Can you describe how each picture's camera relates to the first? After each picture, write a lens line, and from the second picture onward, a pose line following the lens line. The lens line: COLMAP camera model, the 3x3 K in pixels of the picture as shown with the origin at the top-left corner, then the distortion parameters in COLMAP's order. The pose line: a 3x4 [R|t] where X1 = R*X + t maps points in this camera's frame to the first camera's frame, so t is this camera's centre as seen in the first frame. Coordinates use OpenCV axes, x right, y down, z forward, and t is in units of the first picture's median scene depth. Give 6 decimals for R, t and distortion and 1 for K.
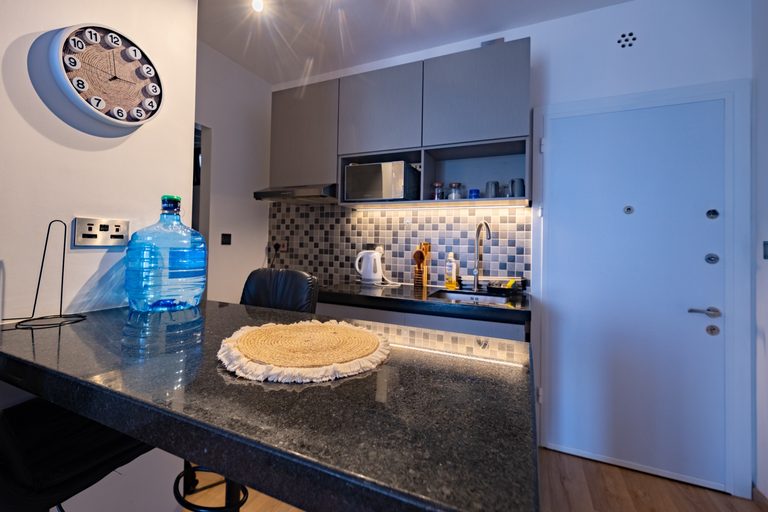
lens RADIAL K [[325.9, 0, 380.4], [0, 325.9, 243.0], [0, 0, 1]] dist [-0.000022, 0.000049]
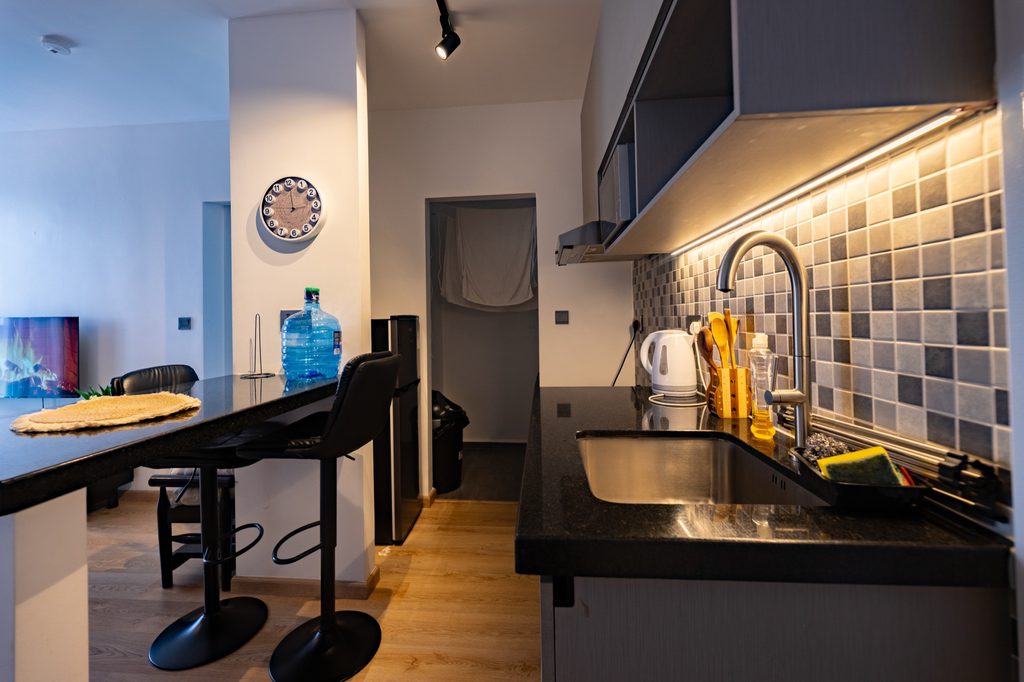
lens RADIAL K [[417.4, 0, 509.4], [0, 417.4, 320.0], [0, 0, 1]] dist [0.000467, 0.000204]
pose [[0.341225, -0.028715, -0.939543, 0.526723], [0.026088, 0.999438, -0.021071, 0.015119], [0.939620, -0.017321, 0.341782, 0.560717]]
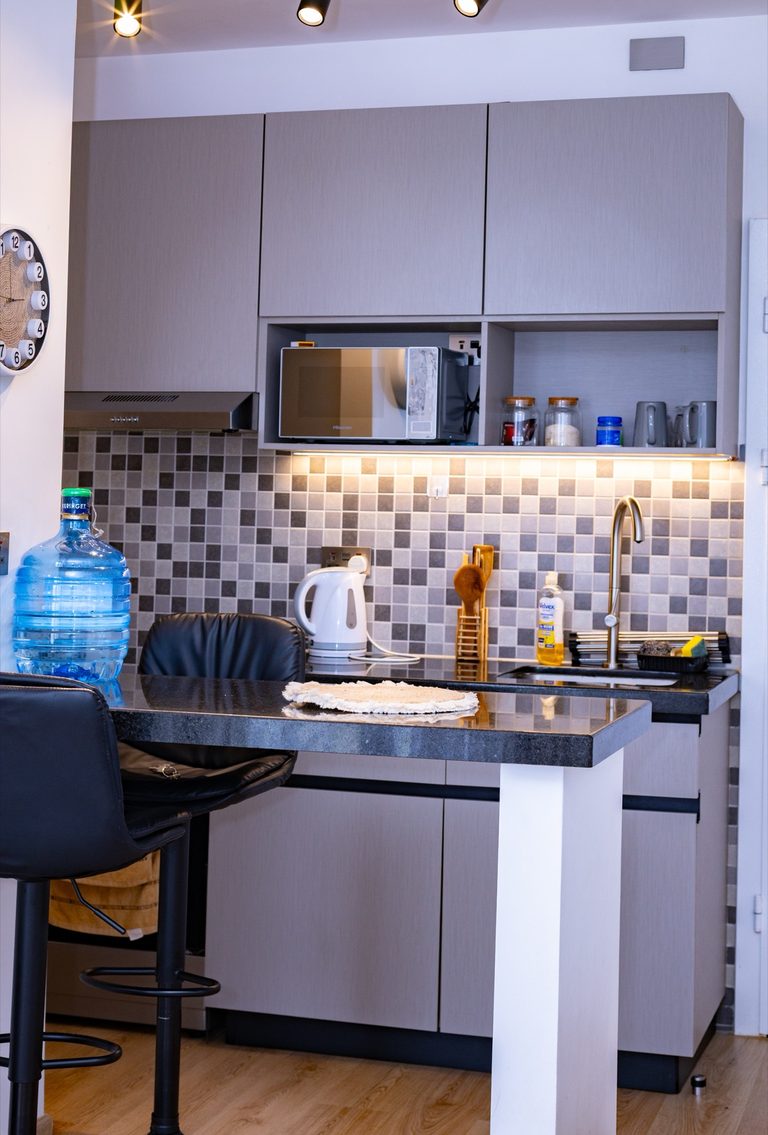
lens RADIAL K [[1986.7, 0, 288.5], [0, 1986.7, 564.5], [0, 0, 1]] dist [0.006424, 0.137549]
pose [[0.996386, -0.000955, 0.084932, -0.289614], [-0.001179, 0.999685, 0.025067, -0.037698], [-0.084929, -0.025077, 0.996071, -1.299786]]
